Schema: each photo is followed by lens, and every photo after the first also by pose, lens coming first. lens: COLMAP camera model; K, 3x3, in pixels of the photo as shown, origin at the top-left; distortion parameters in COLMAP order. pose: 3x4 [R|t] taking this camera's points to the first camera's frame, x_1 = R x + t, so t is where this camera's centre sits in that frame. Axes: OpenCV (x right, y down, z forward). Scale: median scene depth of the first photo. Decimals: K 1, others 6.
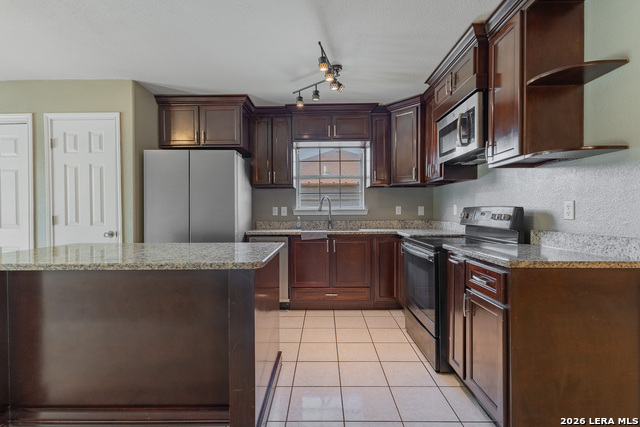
lens RADIAL K [[293.1, 0, 320.5], [0, 293.1, 214.1], [0, 0, 1]] dist [0.001804, -0.000046]
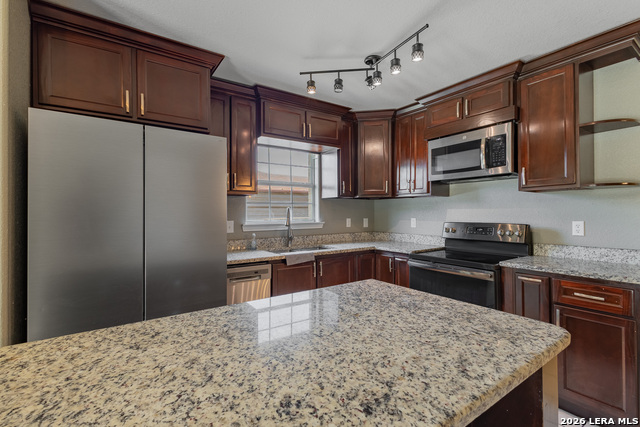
lens RADIAL K [[293.1, 0, 319.9], [0, 293.1, 213.1], [0, 0, 1]] dist [0.001804, -0.000046]
pose [[0.816778, 0.002193, 0.576948, -0.435871], [0.007263, 0.999874, -0.014083, -0.037884], [-0.576906, 0.015693, 0.816660, 0.321194]]
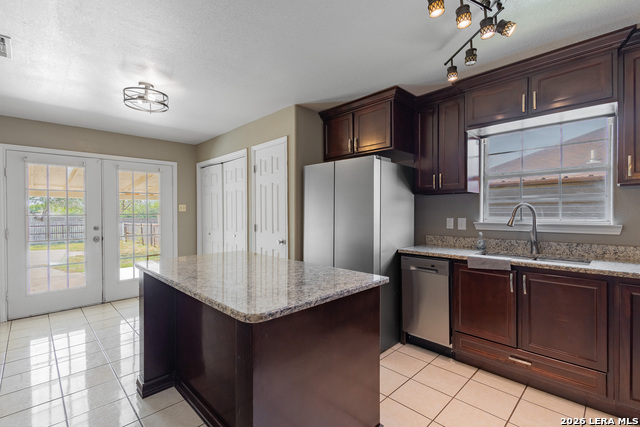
lens RADIAL K [[293.1, 0, 317.0], [0, 293.1, 213.2], [0, 0, 1]] dist [0.001804, -0.000046]
pose [[0.700810, 0.006910, -0.713314, 0.182210], [-0.008165, 0.999965, 0.001665, -0.041659], [0.713301, 0.004657, 0.700842, 0.243519]]
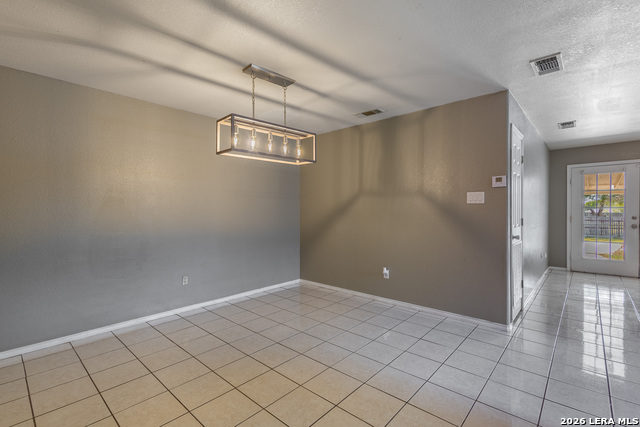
lens RADIAL K [[293.1, 0, 320.3], [0, 293.1, 216.7], [0, 0, 1]] dist [0.001804, -0.000046]
pose [[-0.670936, 0.025073, -0.741091, 0.950335], [-0.006945, 0.999172, 0.040092, -0.025664], [0.741483, 0.032046, -0.670206, 0.255603]]
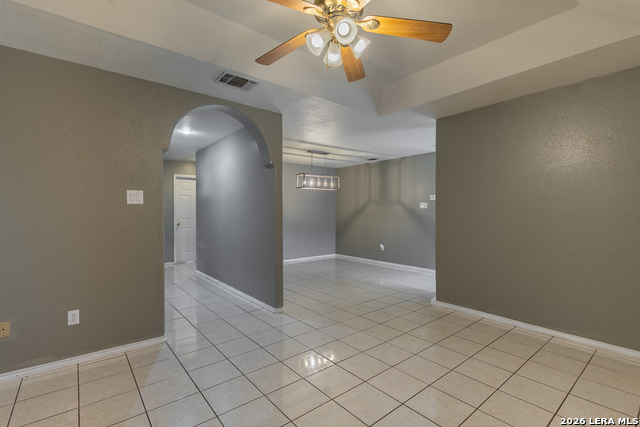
lens RADIAL K [[293.1, 0, 321.2], [0, 293.1, 218.5], [0, 0, 1]] dist [0.001804, -0.000046]
pose [[-0.773029, 0.018570, -0.634099, 1.555764], [-0.006475, 0.999288, 0.037158, -0.033312], [0.634338, 0.032830, -0.772359, 0.990560]]
